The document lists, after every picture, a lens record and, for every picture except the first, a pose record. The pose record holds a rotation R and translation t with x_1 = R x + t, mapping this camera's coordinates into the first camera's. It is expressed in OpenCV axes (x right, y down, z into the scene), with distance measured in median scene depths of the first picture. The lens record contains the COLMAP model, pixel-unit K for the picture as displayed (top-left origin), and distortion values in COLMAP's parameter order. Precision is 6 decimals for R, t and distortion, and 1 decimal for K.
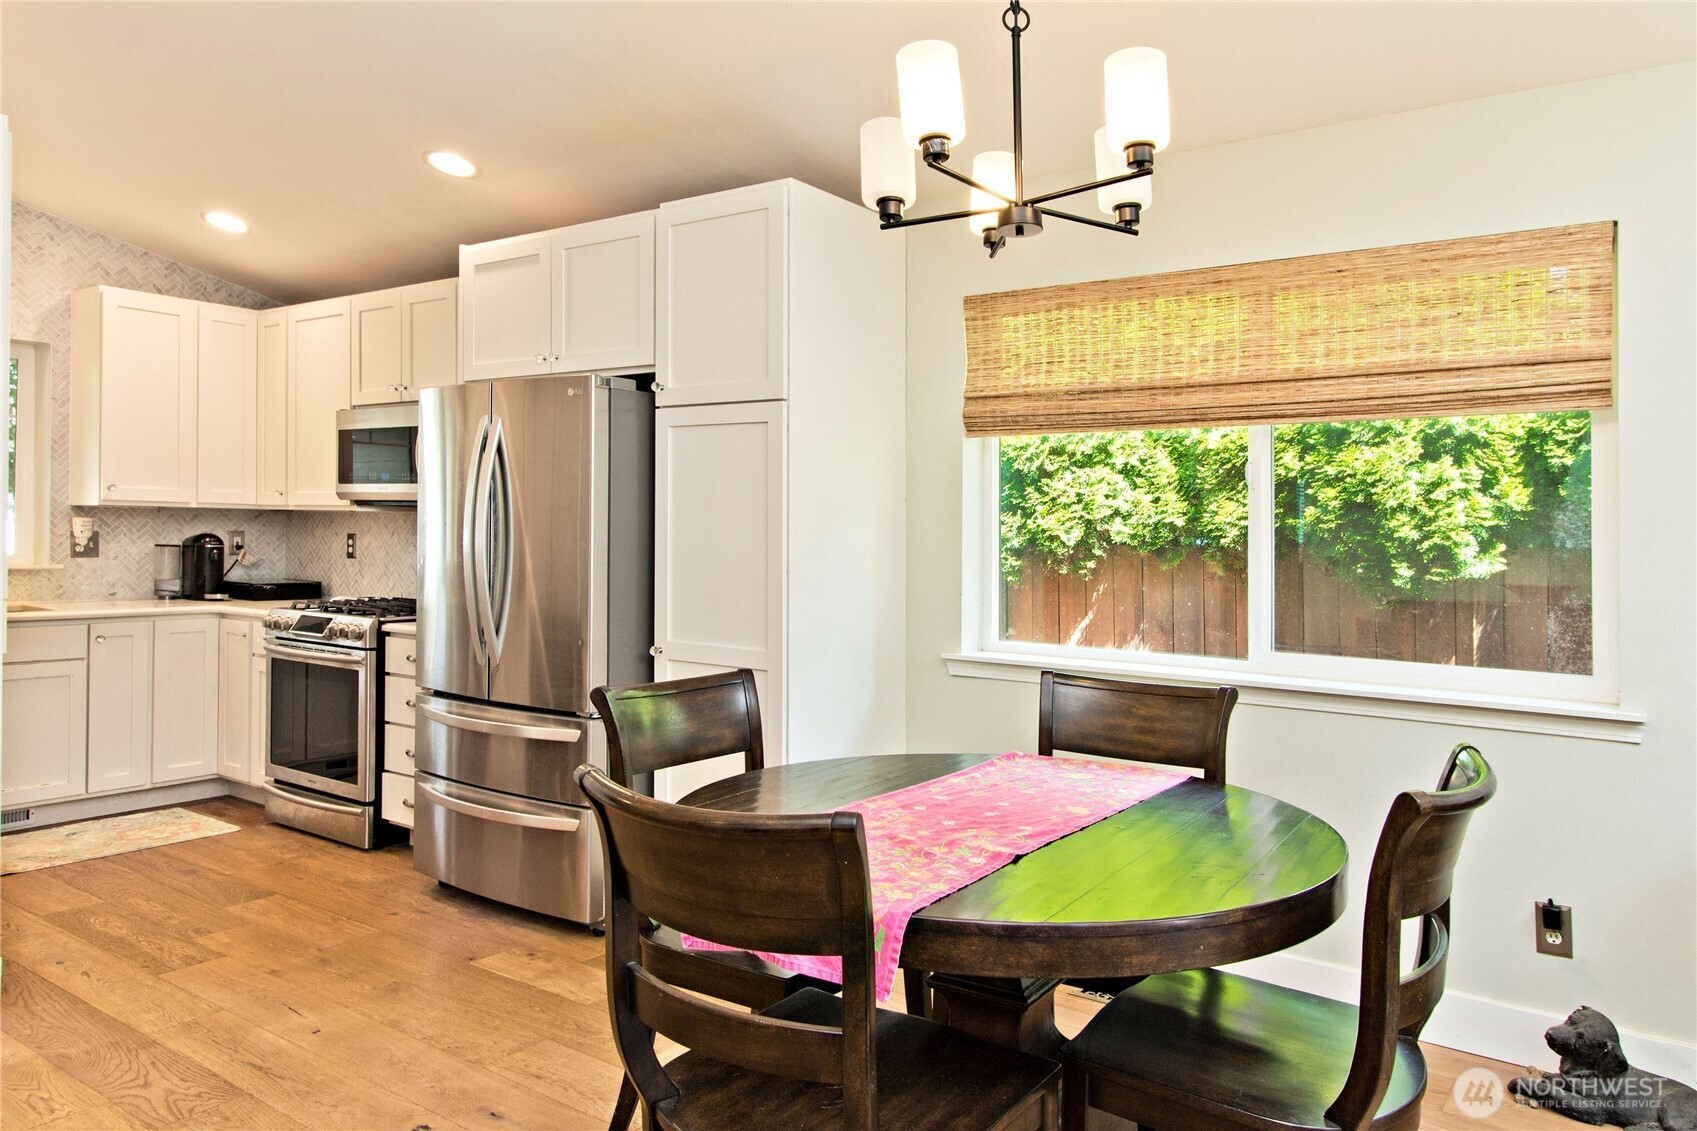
lens RADIAL K [[1198.1, 0, 848.5], [0, 1198.1, 565.5], [0, 0, 1]] dist [-0.002913, -0.000818]
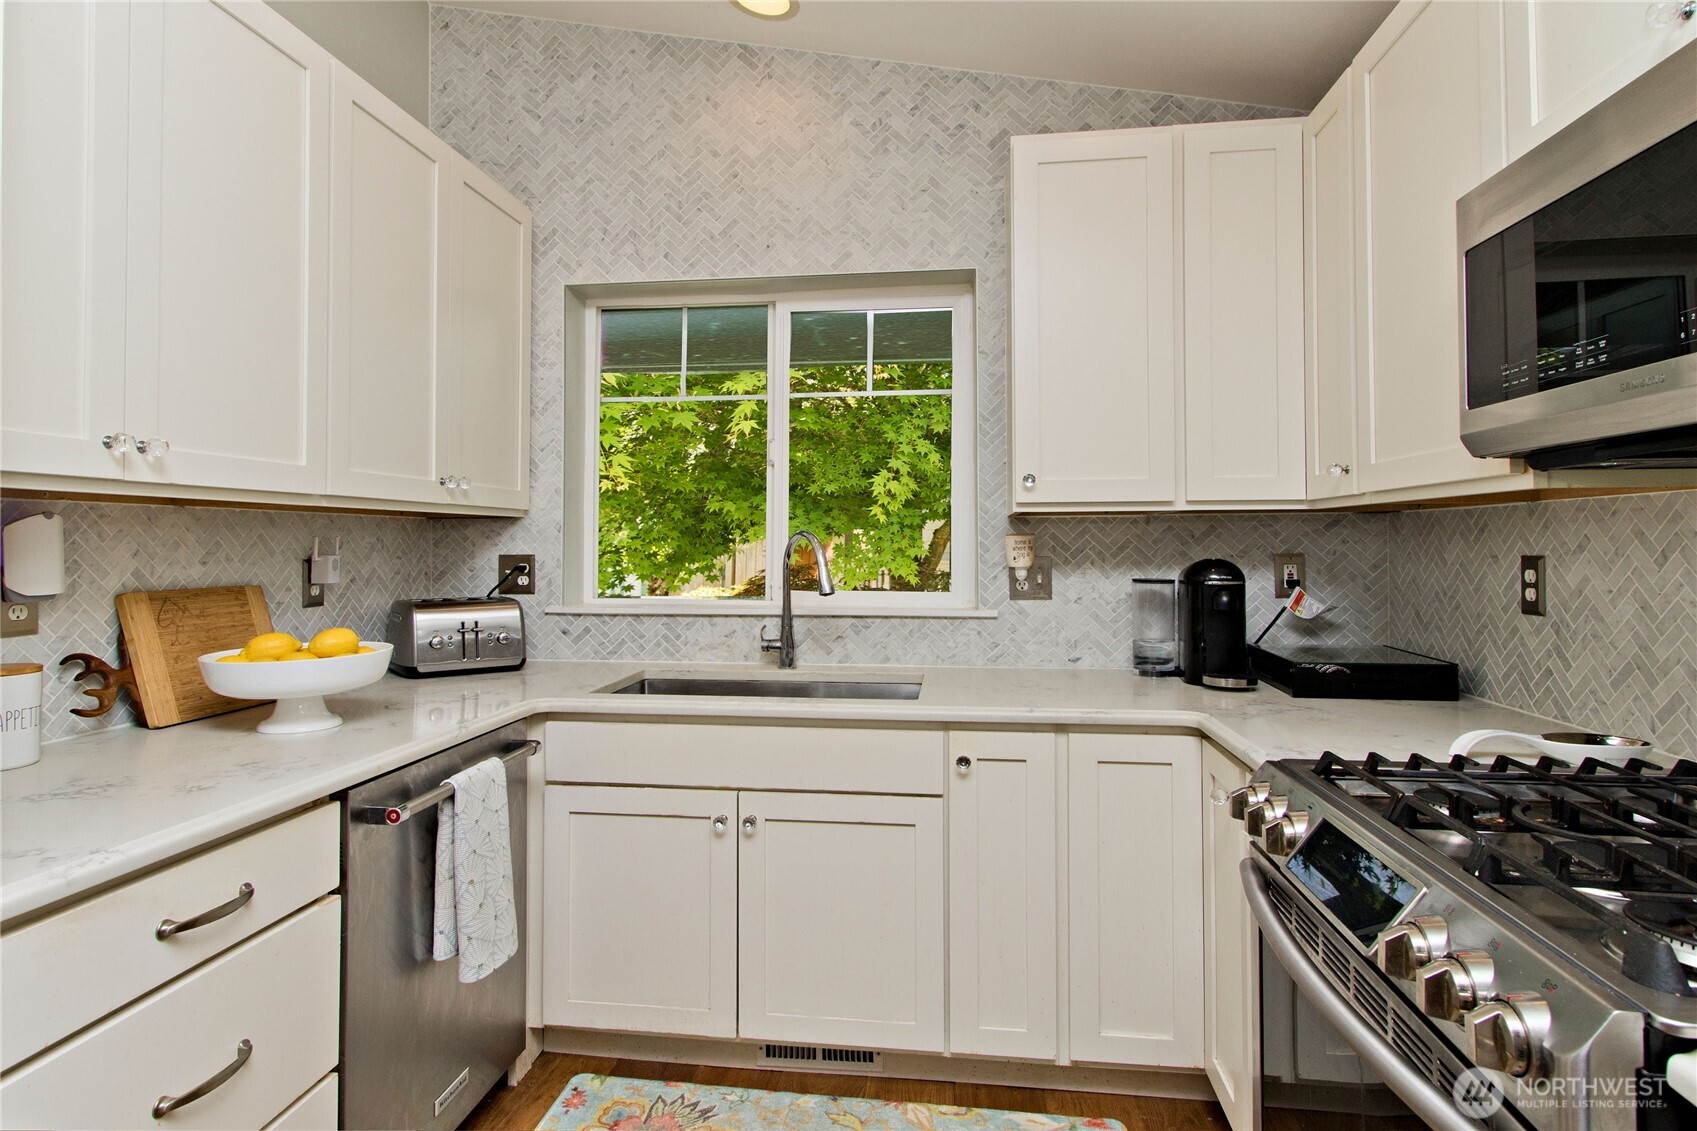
lens RADIAL K [[868.8, 0, 846.3], [0, 868.8, 536.7], [0, 0, 1]] dist [0.000329, -0.000040]
pose [[0.465028, -0.032328, -0.884705, -0.272498], [-0.012902, 0.998979, -0.043285, -0.018038], [0.885202, 0.031543, 0.464137, 0.684060]]
